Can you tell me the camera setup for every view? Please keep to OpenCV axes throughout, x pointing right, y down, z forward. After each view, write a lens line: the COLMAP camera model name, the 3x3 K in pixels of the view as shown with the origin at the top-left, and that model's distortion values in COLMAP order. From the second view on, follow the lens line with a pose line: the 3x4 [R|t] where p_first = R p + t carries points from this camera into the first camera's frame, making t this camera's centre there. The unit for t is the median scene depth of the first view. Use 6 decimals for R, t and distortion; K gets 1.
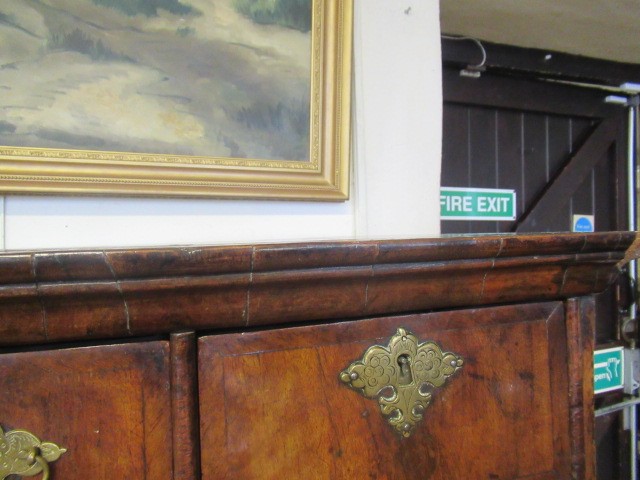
lens RADIAL K [[477.0, 0, 314.3], [0, 477.0, 243.6], [0, 0, 1]] dist [-0.007094, 0.003522]
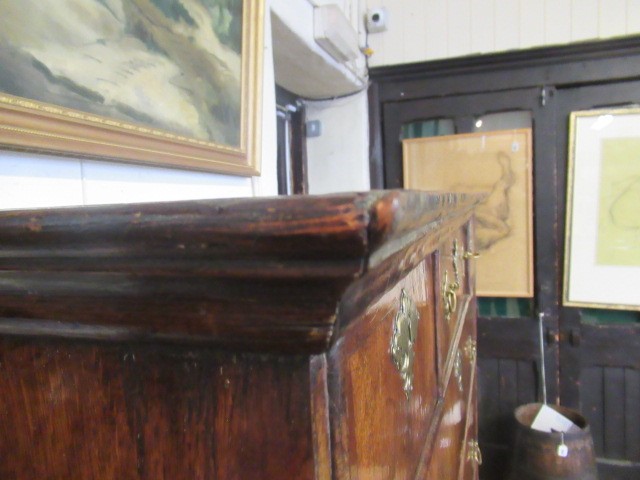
lens RADIAL K [[477.0, 0, 317.2], [0, 477.0, 243.0], [0, 0, 1]] dist [-0.007094, 0.003522]
pose [[0.617783, -0.070698, 0.783164, -1.151224], [0.032407, 0.997393, 0.064474, 0.028904], [-0.785681, -0.014451, 0.618464, -0.060407]]
